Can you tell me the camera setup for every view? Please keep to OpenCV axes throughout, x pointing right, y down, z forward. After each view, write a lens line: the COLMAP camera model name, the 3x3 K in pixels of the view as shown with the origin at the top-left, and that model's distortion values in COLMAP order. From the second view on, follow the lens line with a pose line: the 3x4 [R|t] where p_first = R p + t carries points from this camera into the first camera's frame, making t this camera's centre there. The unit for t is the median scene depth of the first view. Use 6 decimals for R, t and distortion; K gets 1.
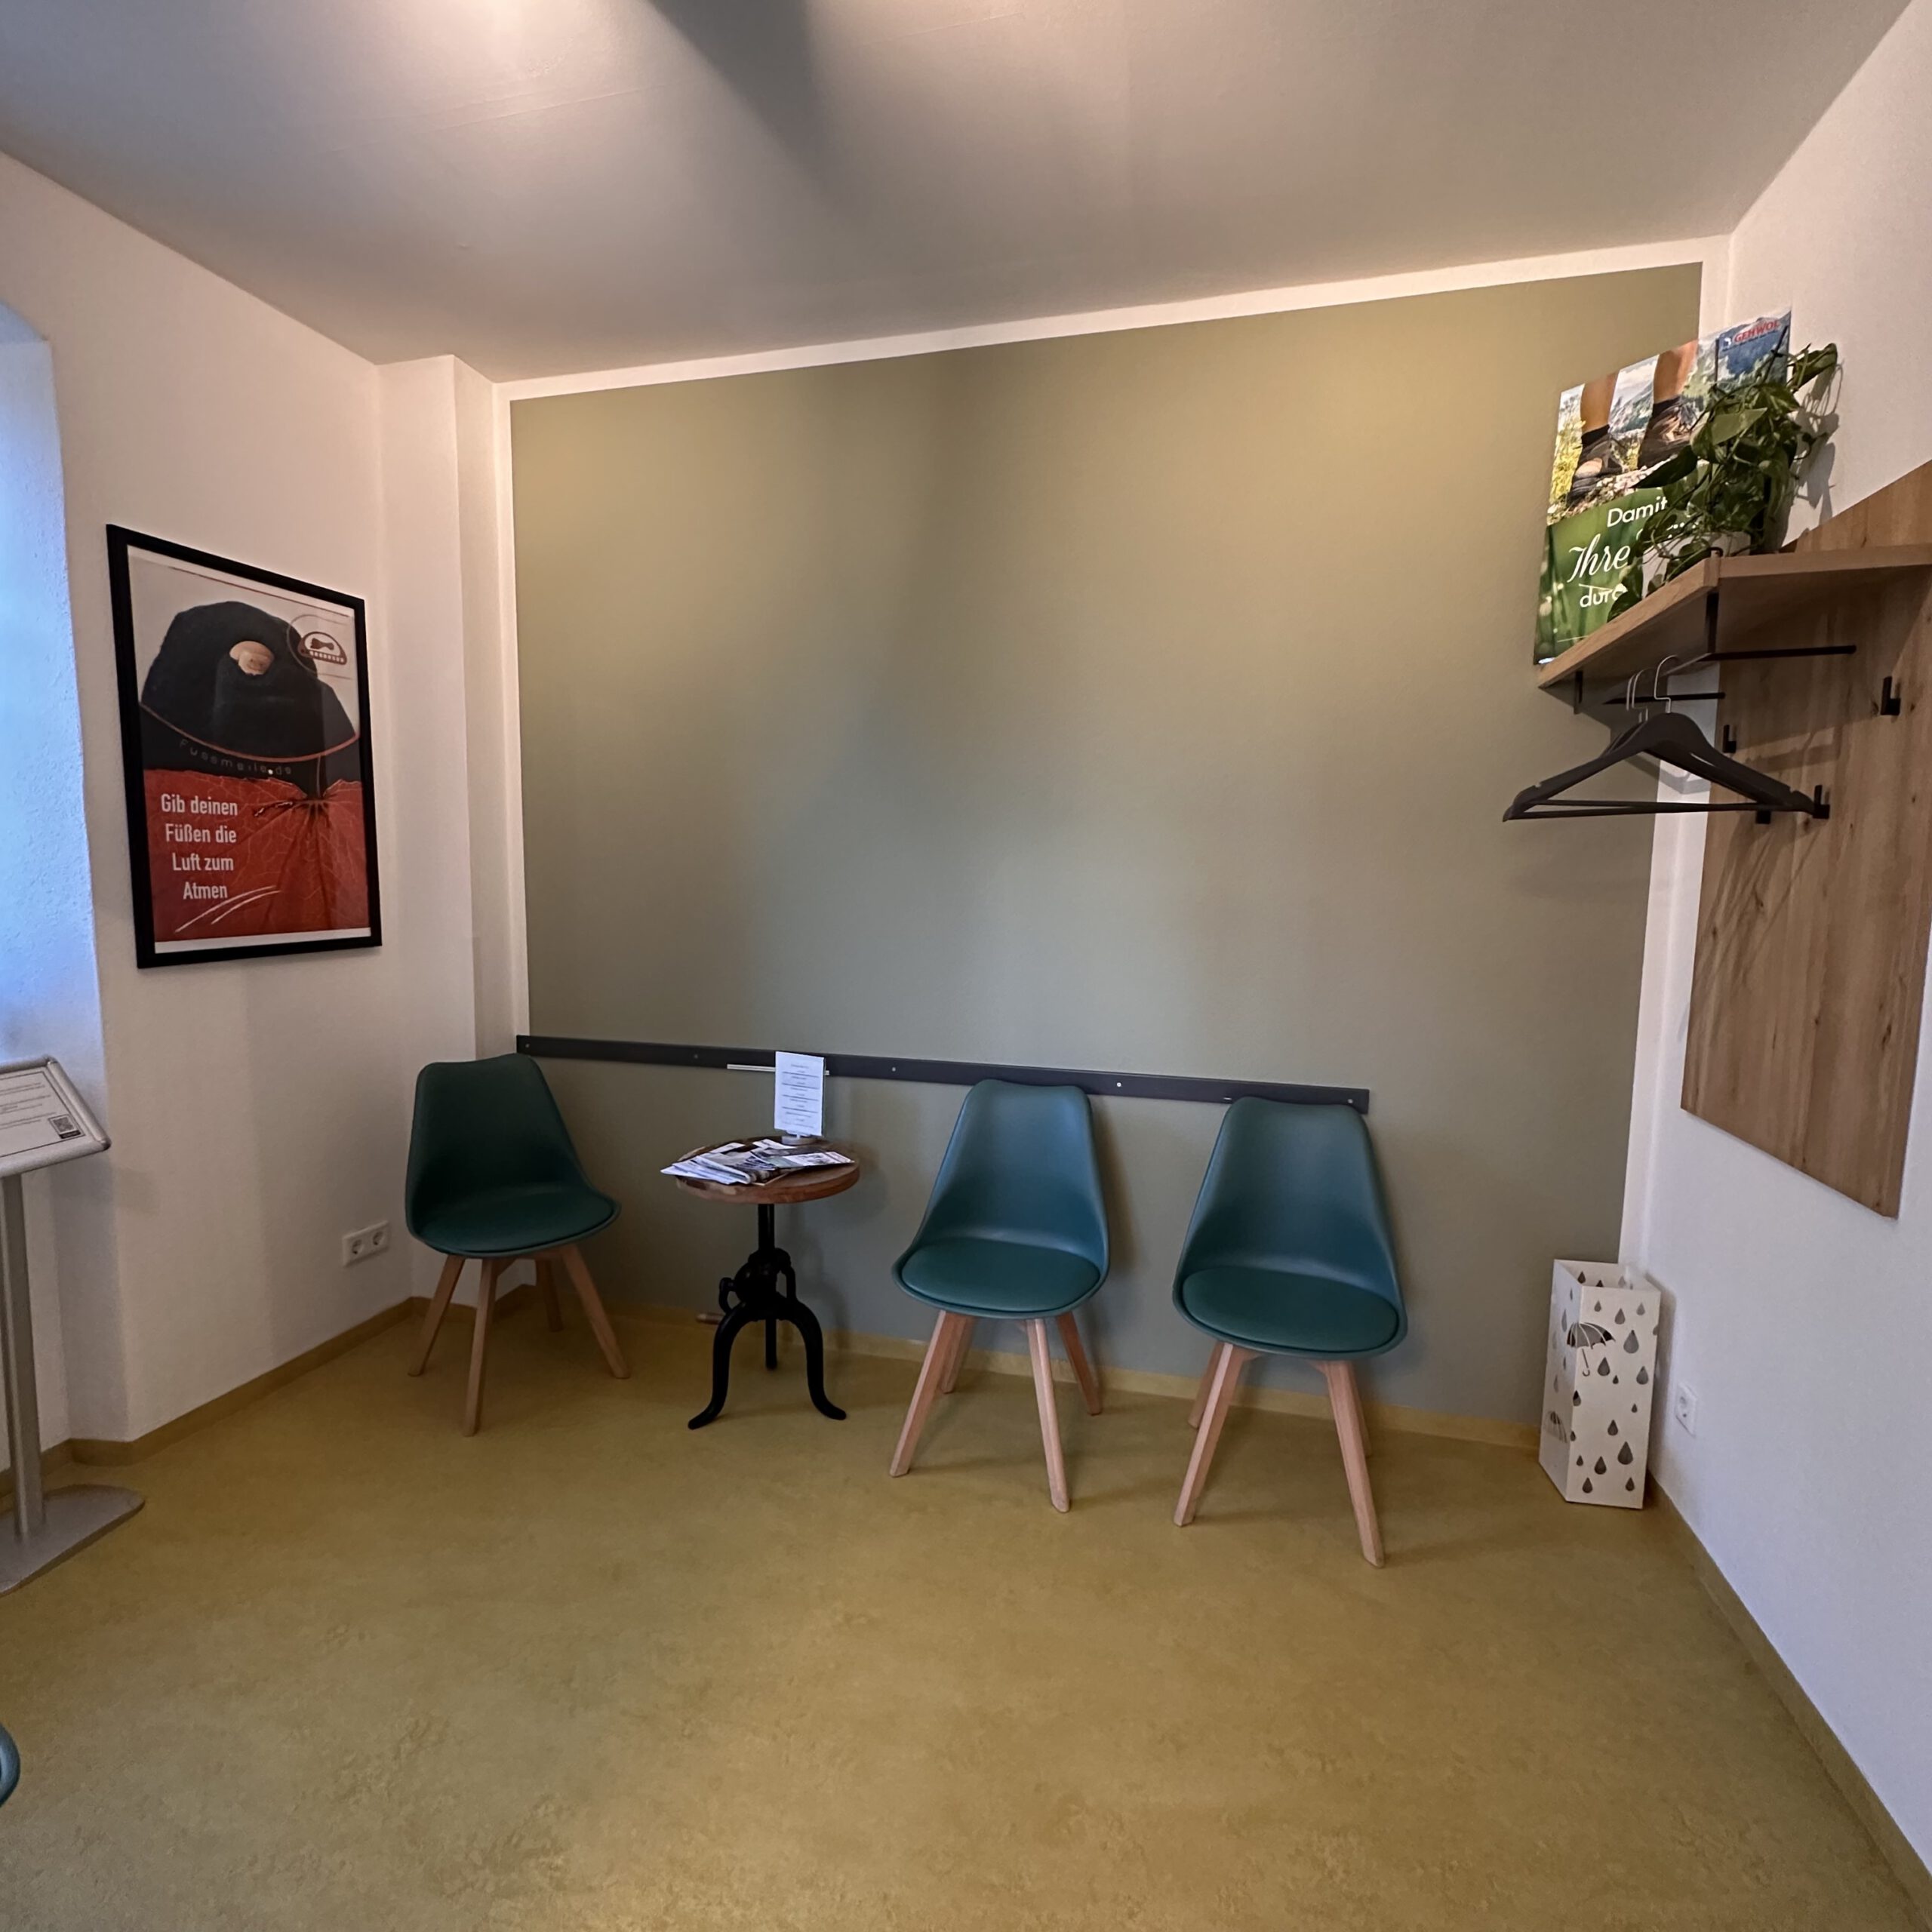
lens RADIAL K [[1012.1, 0, 973.0], [0, 1012.1, 974.0], [0, 0, 1]] dist [-0.002537, -0.000438]
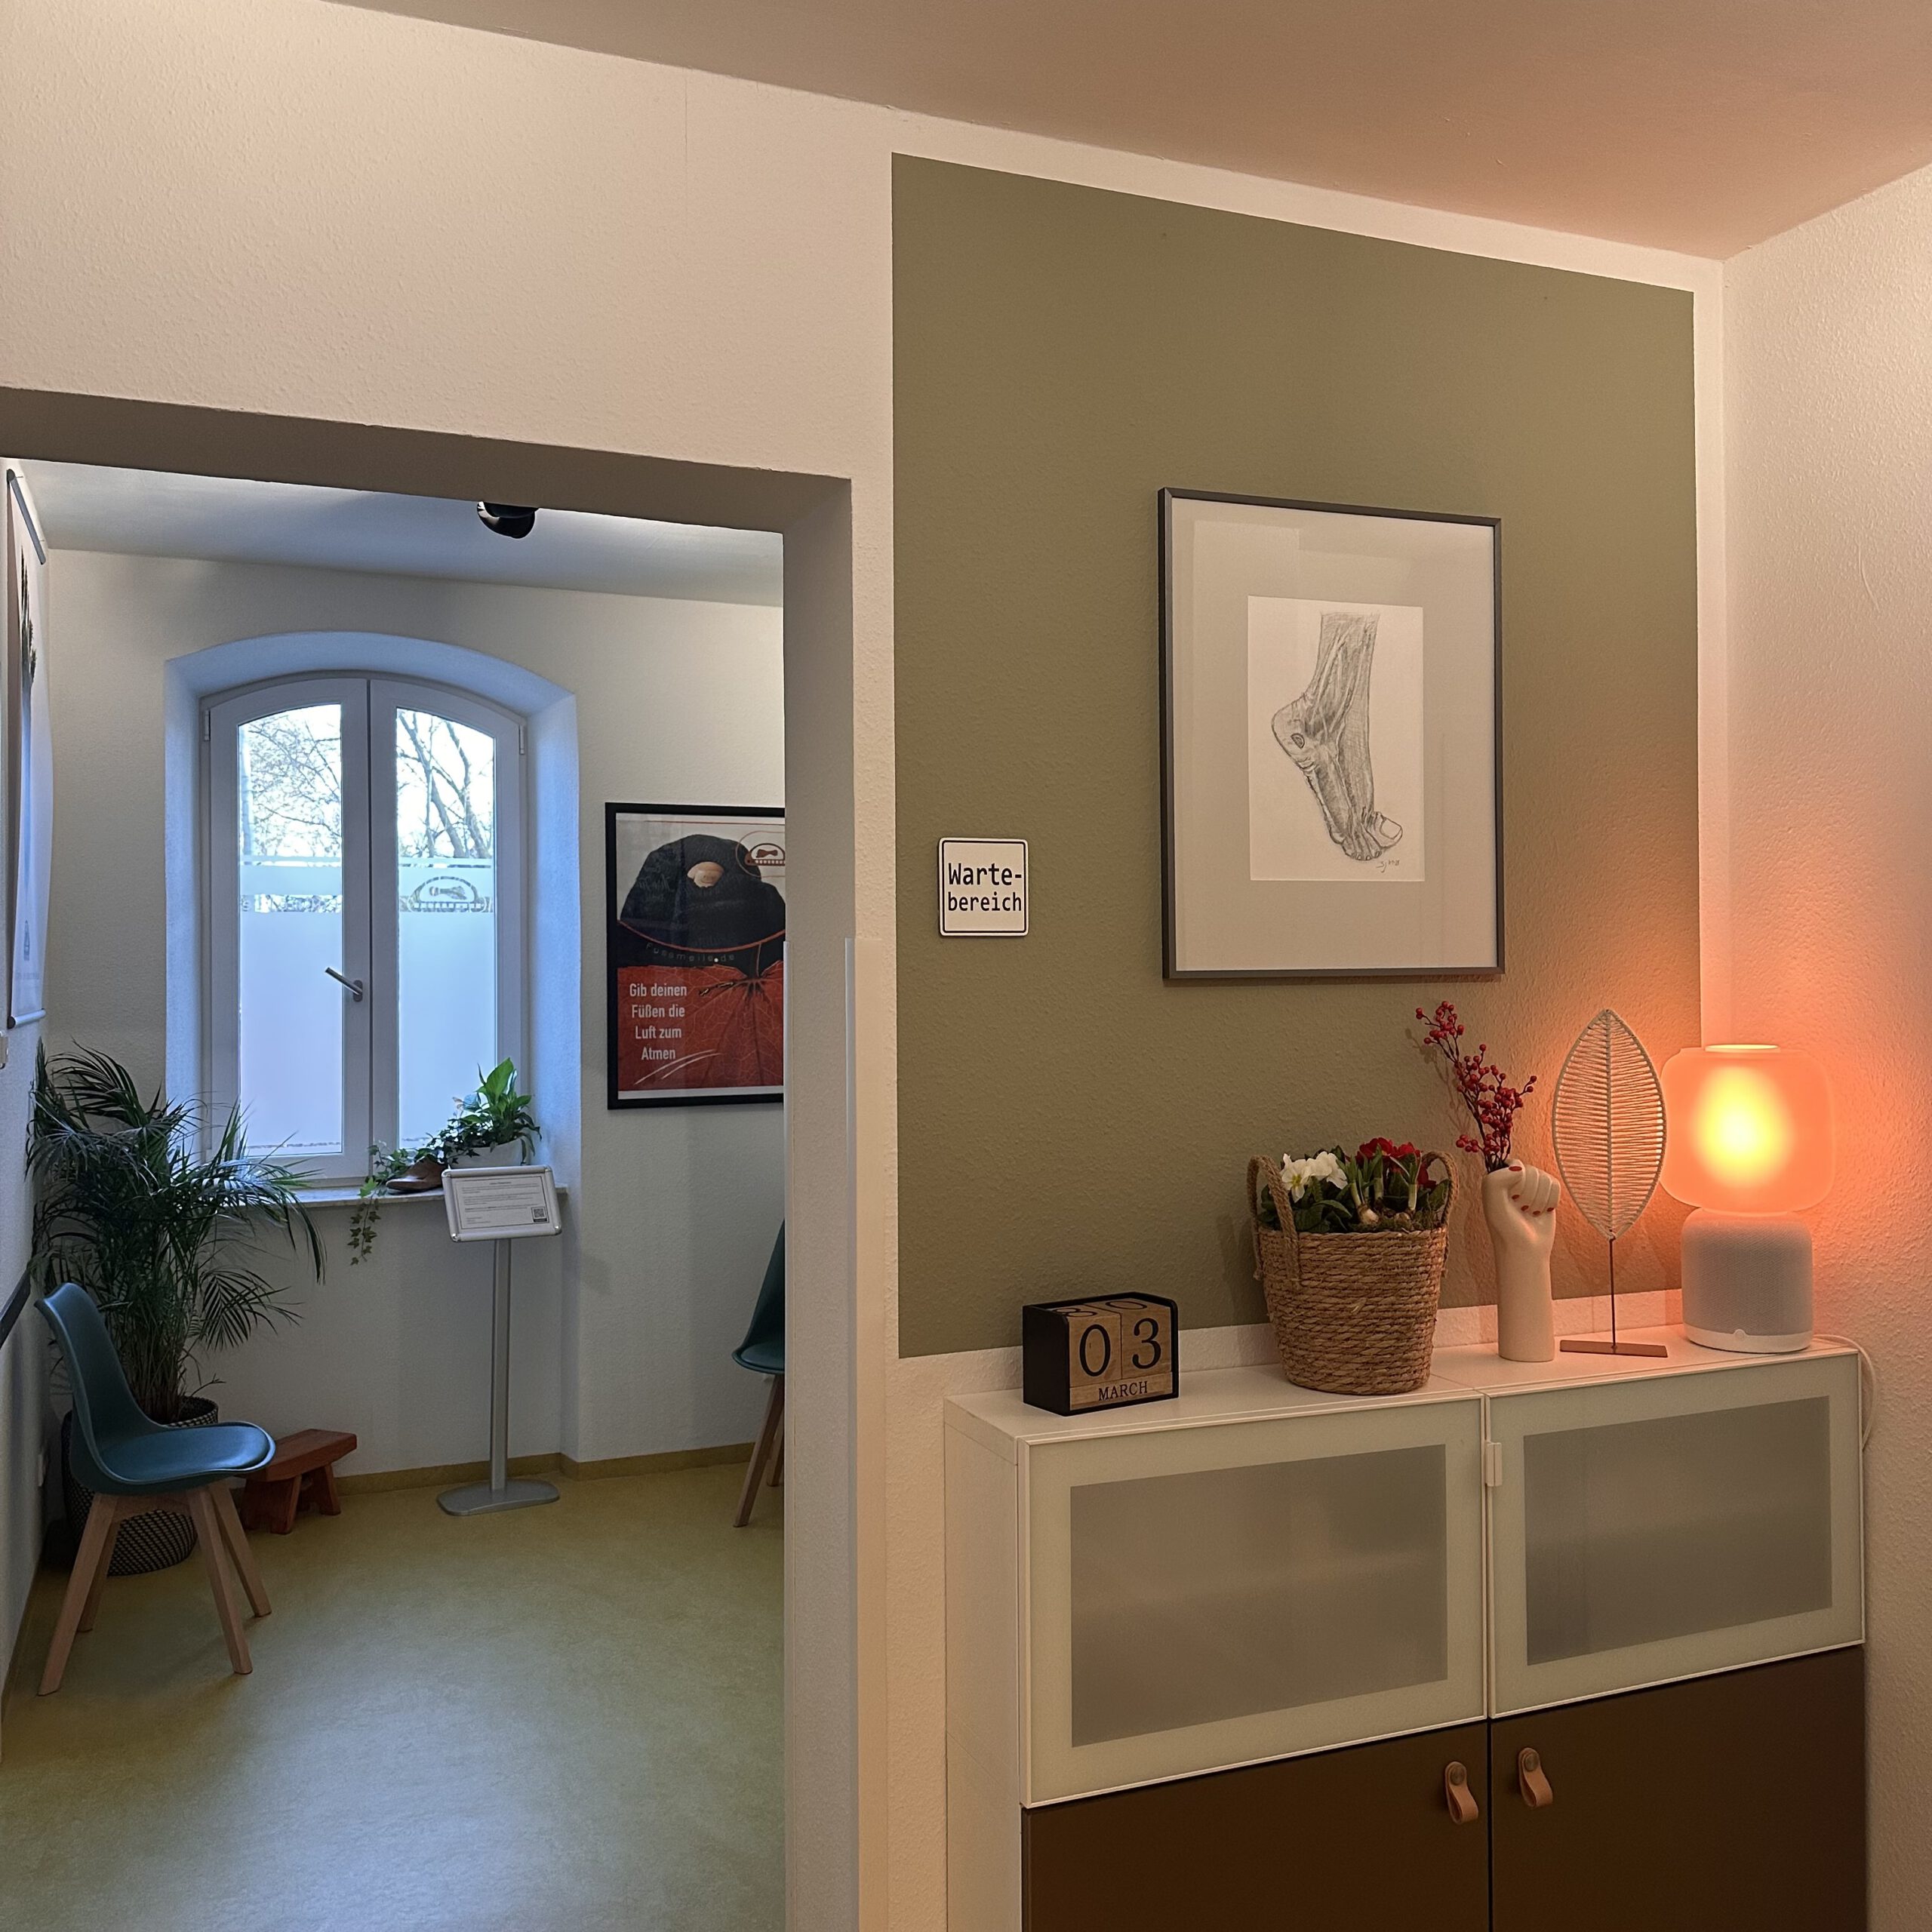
lens RADIAL K [[1803.5, 0, 965.2], [0, 1803.5, 961.7], [0, 0, 1]] dist [0.089838, 0.000000]
pose [[0.633503, -0.003118, -0.773734, 1.327410], [-0.079929, 0.994378, -0.069451, -0.069693], [0.769601, 0.105841, 0.629692, -0.194967]]
